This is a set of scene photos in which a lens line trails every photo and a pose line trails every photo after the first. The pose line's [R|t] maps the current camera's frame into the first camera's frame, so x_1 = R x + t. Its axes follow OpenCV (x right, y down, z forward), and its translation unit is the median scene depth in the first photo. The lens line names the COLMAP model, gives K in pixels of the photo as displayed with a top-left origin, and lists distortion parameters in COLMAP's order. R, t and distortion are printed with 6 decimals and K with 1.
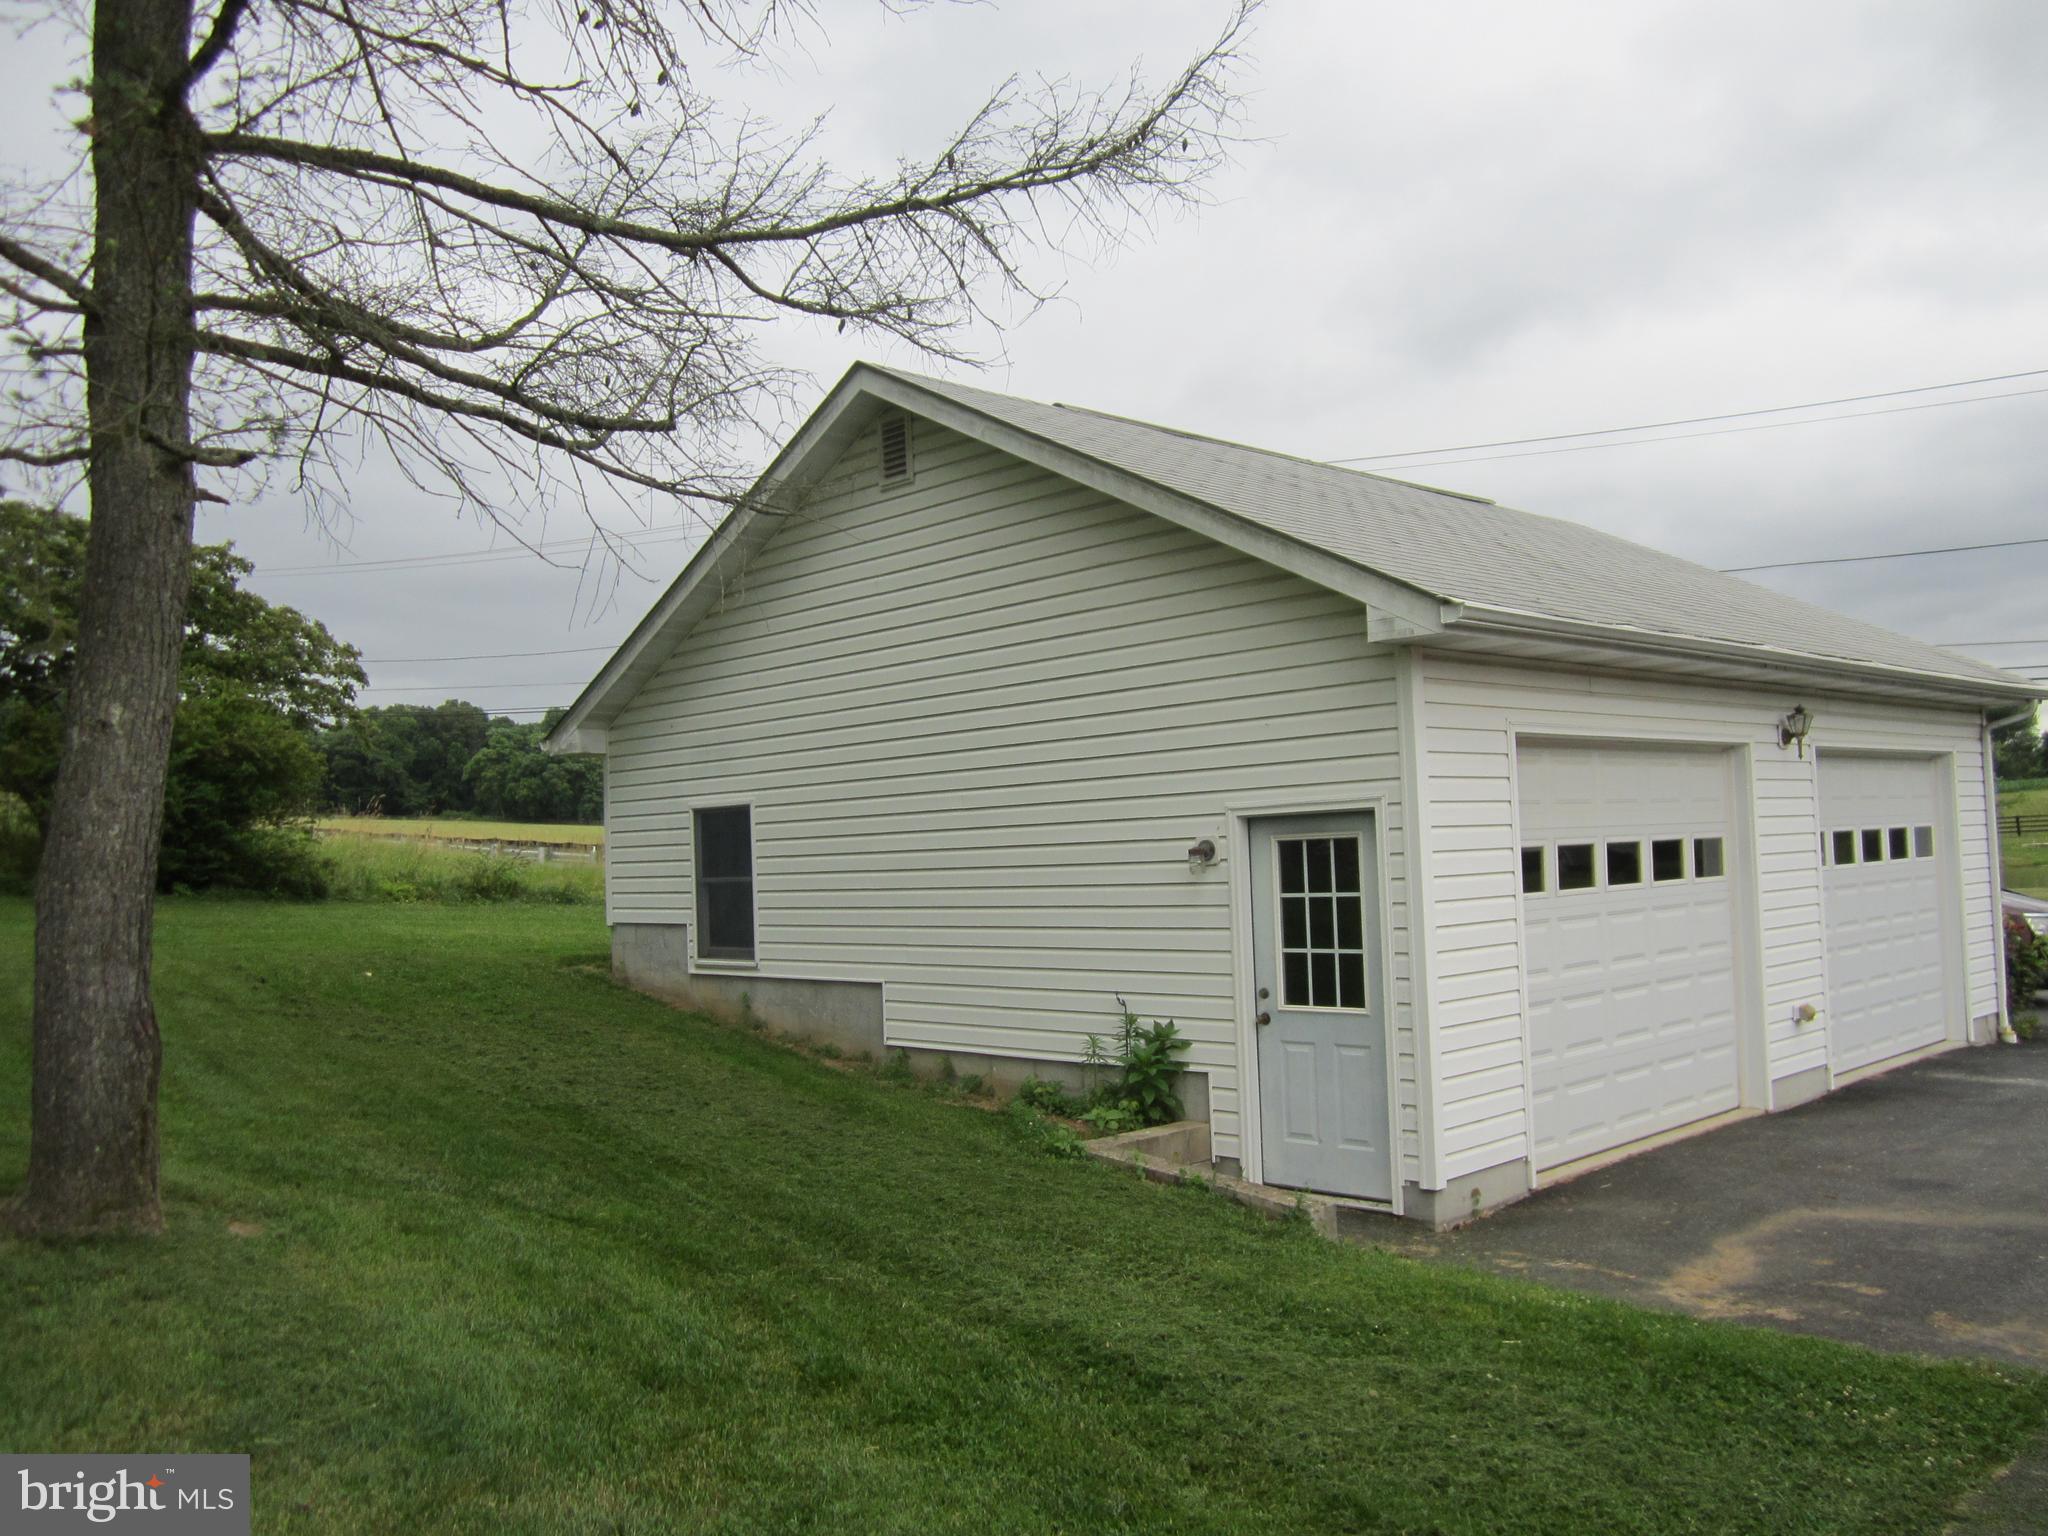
lens RADIAL K [[1669.3, 0, 1024.0], [0, 1669.3, 768.0], [0, 0, 1]] dist [-0.048782, 0.012418]
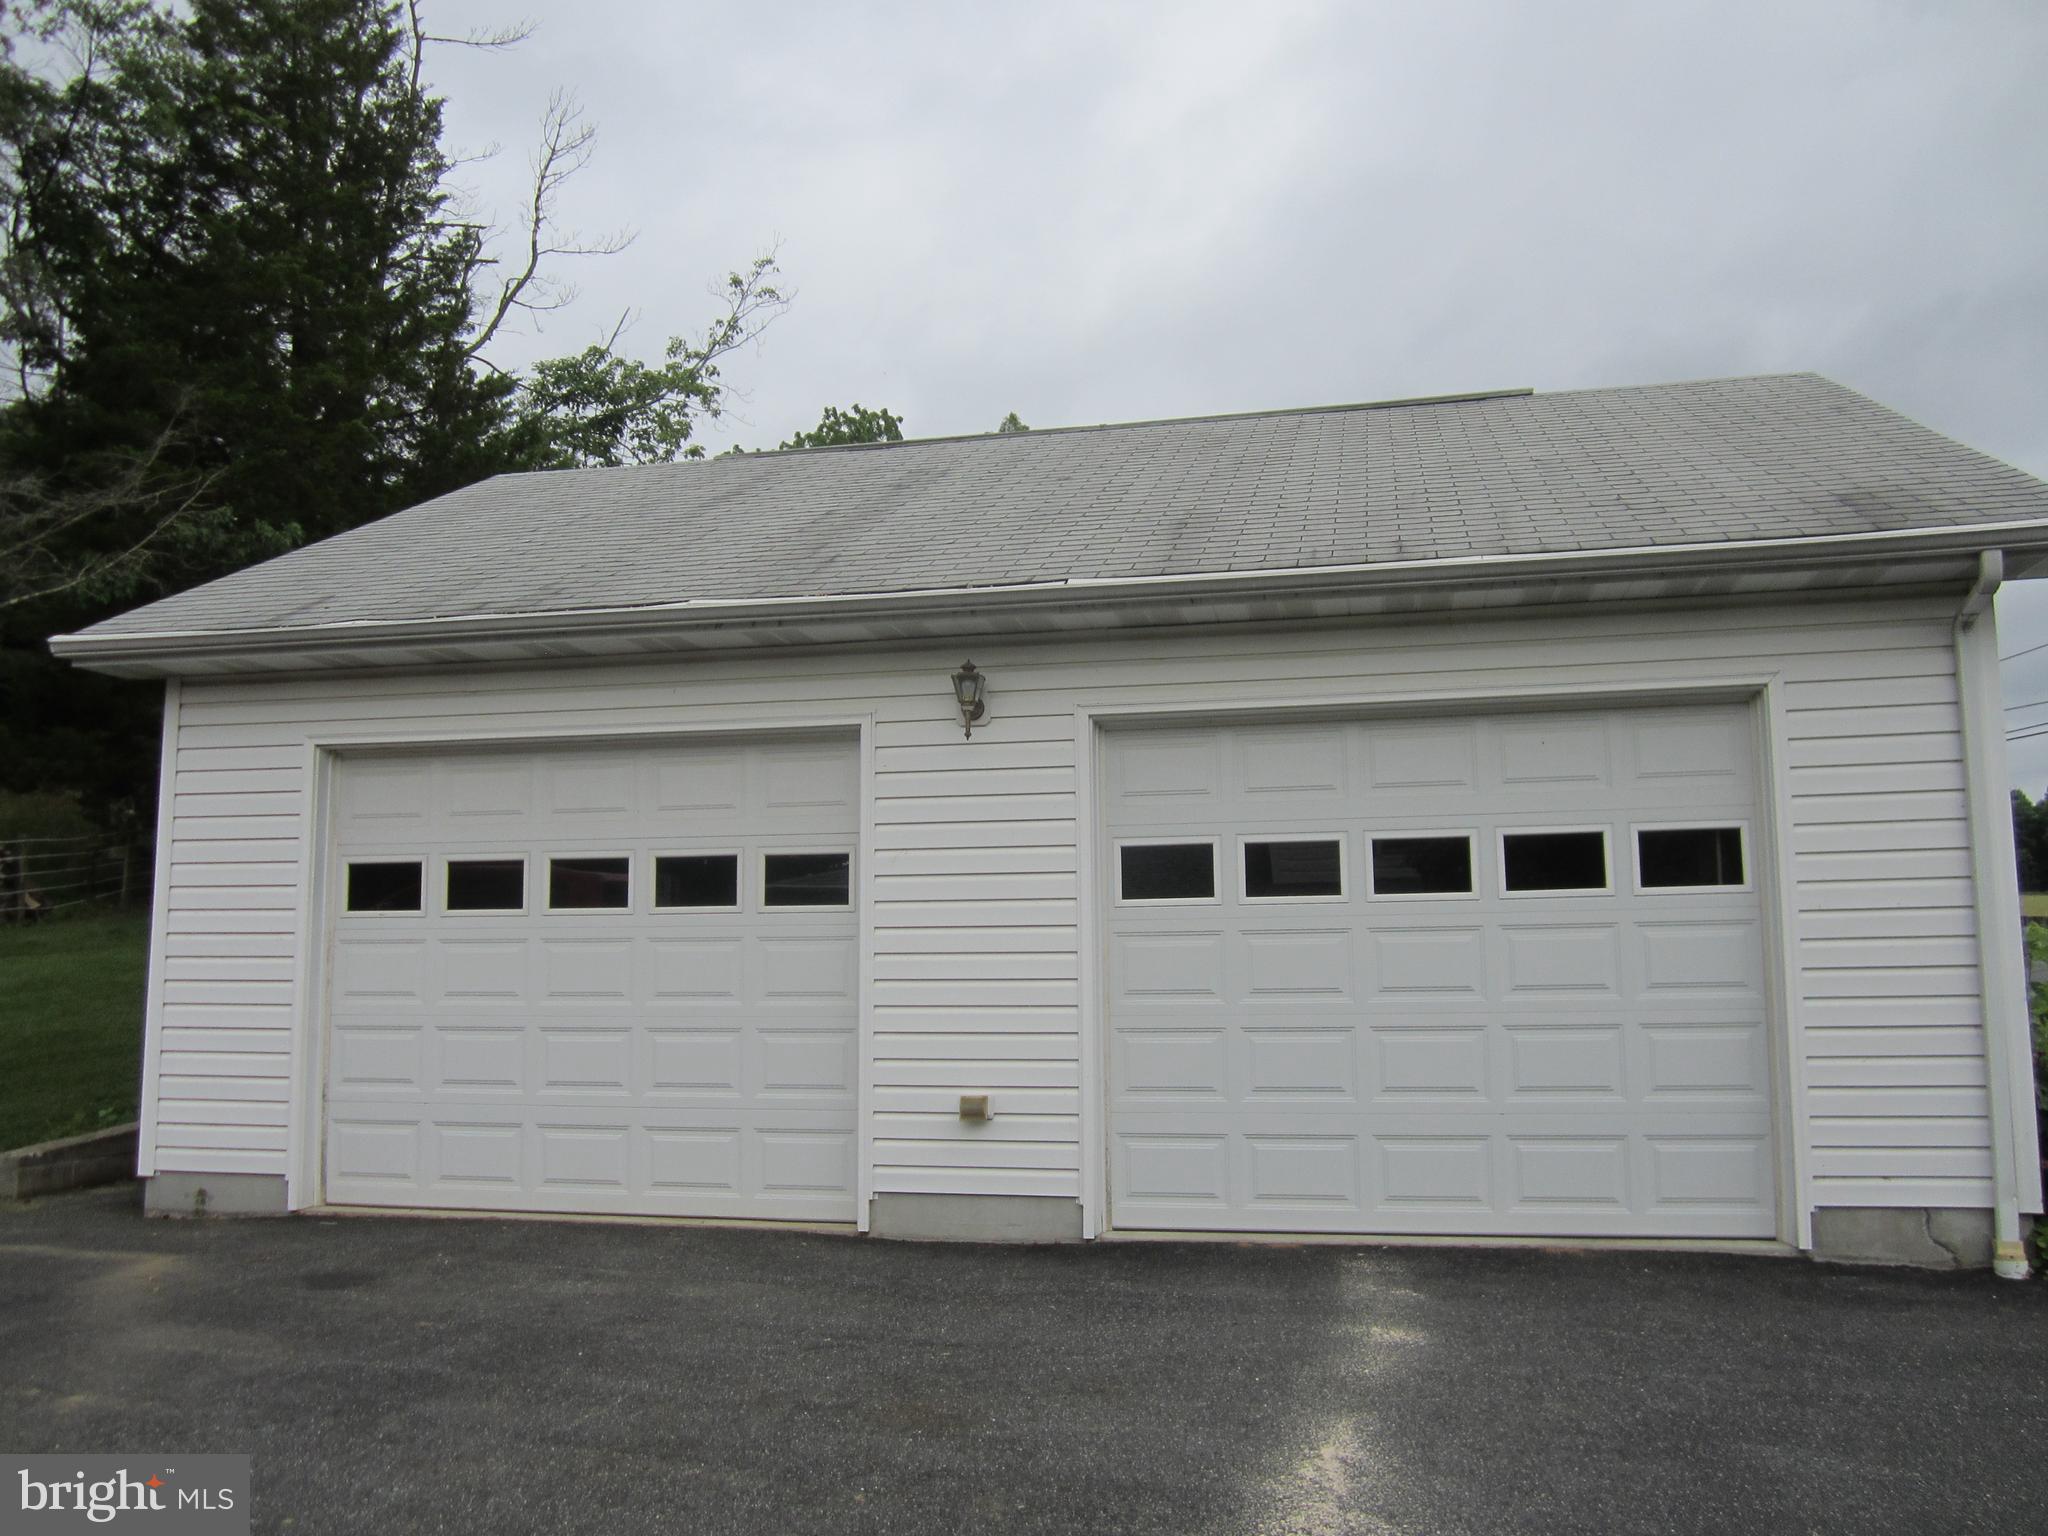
lens RADIAL K [[992.4, 0, 1024.0], [0, 992.4, 768.0], [0, 0, 1]] dist [-0.016681, 0.000190]
pose [[0.632474, -0.034861, -0.773796, 0.804433], [0.043723, 0.999001, -0.009270, 0.011323], [0.773346, -0.027970, 0.633367, 0.751307]]
